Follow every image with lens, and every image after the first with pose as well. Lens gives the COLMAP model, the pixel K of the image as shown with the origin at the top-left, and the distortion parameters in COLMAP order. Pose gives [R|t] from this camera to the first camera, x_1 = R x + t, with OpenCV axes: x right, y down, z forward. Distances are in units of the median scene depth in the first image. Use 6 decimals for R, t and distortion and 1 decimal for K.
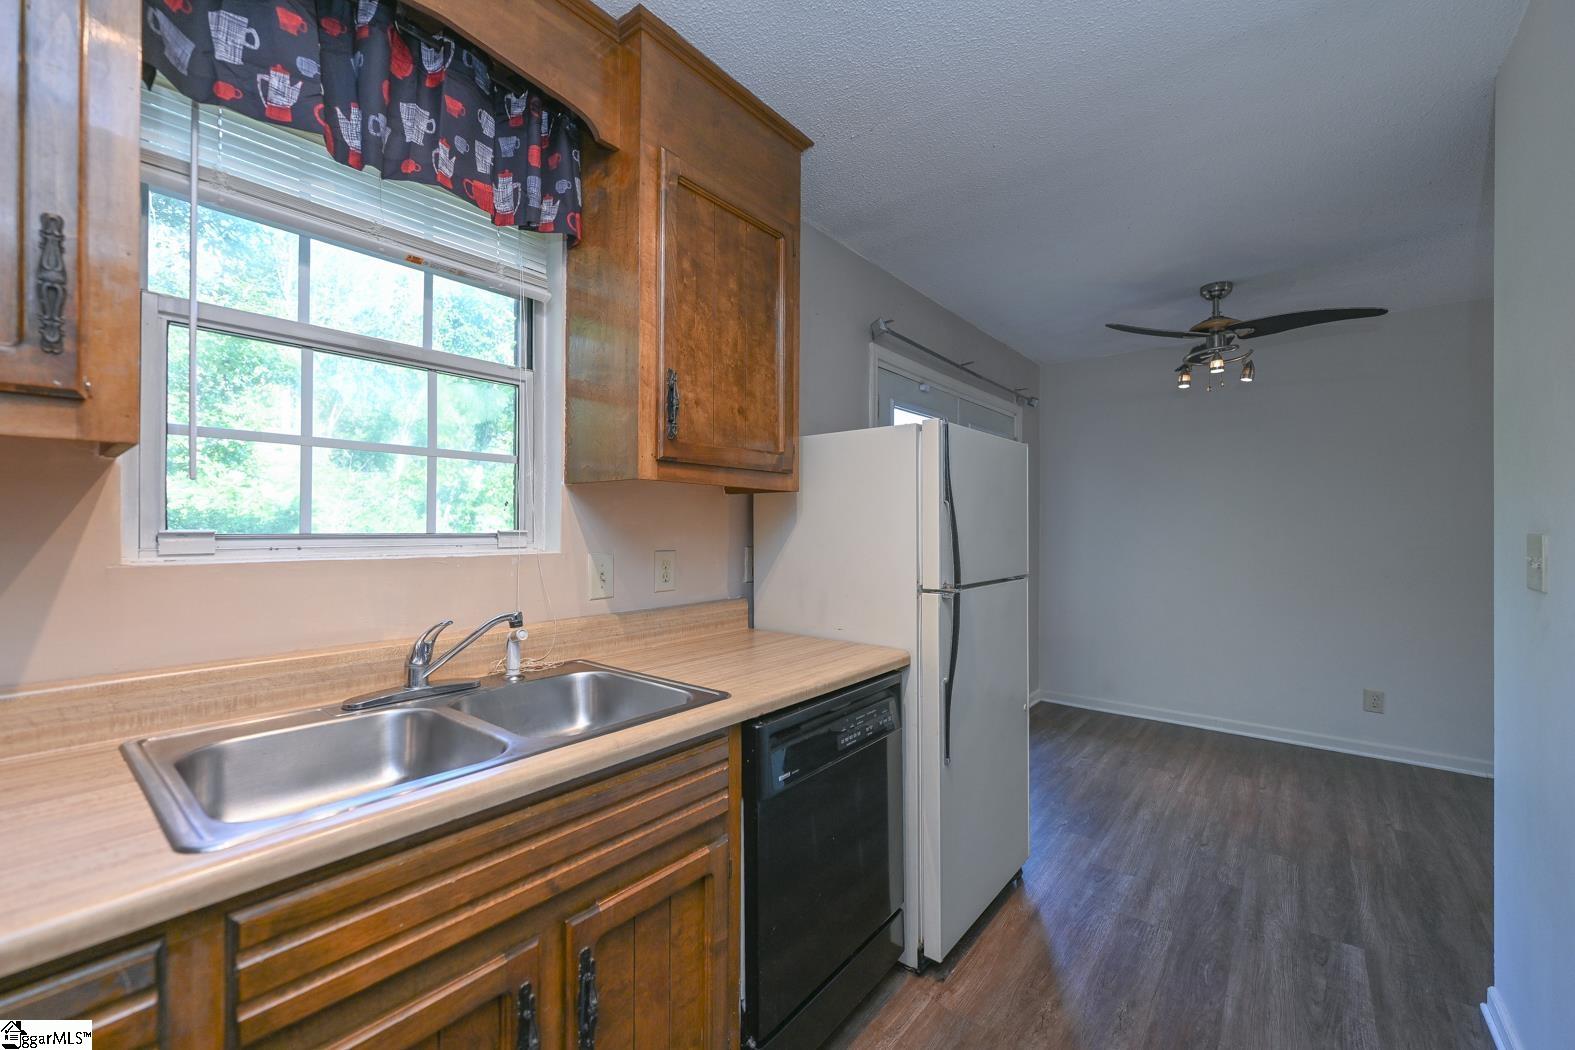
lens RADIAL K [[632.6, 0, 783.6], [0, 632.6, 523.9], [0, 0, 1]] dist [-0.000373, -0.000140]
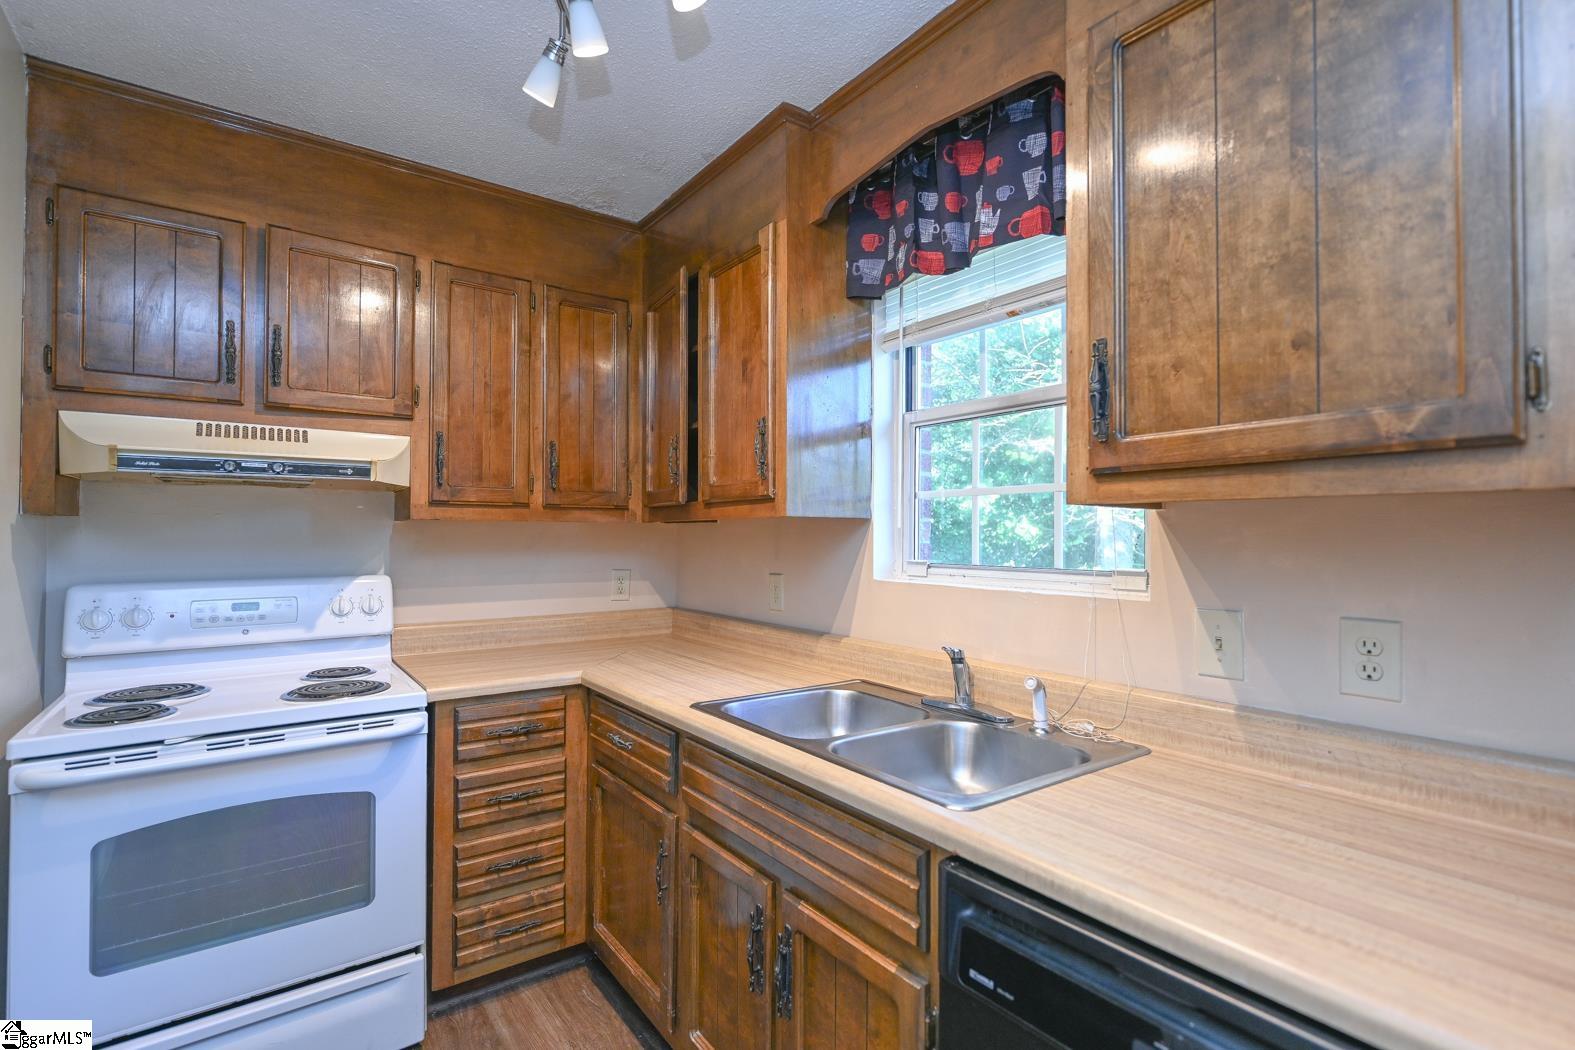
lens RADIAL K [[733.3, 0, 787.5], [0, 733.3, 525.0], [0, 0, 1]] dist [0.000762, 0.000172]
pose [[-0.250849, -0.021916, -0.967778, 0.783654], [-0.000182, 0.999745, -0.022593, -0.032673], [0.968026, -0.005491, -0.250789, 1.031919]]
